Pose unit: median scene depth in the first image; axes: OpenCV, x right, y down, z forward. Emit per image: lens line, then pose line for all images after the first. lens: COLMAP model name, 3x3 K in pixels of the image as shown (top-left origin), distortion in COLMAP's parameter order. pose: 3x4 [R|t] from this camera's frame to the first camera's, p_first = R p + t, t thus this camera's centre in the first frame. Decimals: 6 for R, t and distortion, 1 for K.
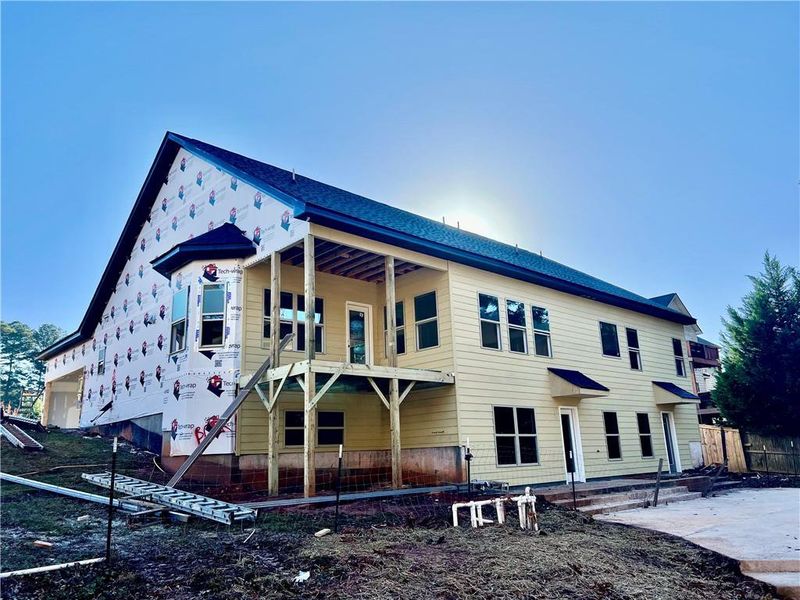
lens RADIAL K [[597.6, 0, 400.0], [0, 597.6, 300.0], [0, 0, 1]] dist [0.077426, -0.093761]
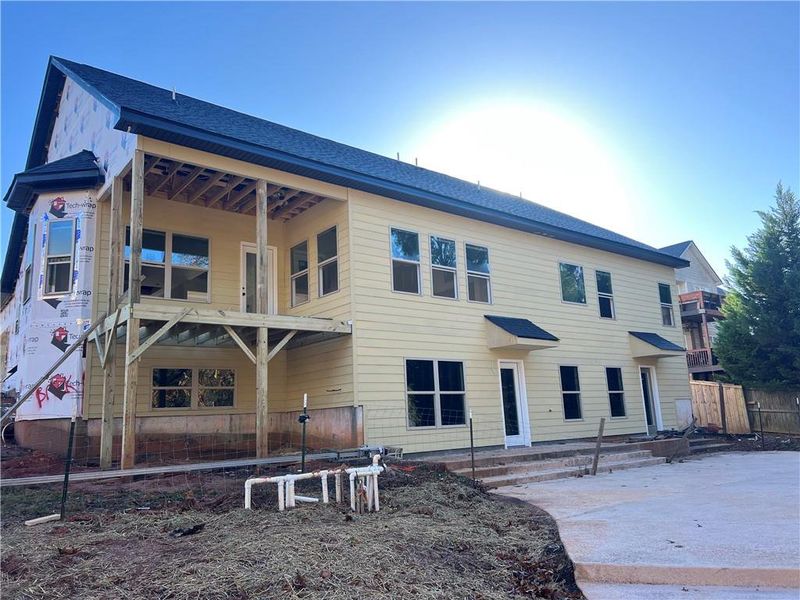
lens RADIAL K [[597.6, 0, 400.0], [0, 597.6, 300.0], [0, 0, 1]] dist [0.077426, -0.093761]
pose [[0.997749, -0.020417, -0.063881, 0.197870], [0.024093, 0.998066, 0.057310, 0.042874], [0.062587, -0.058720, 0.996311, 0.156371]]
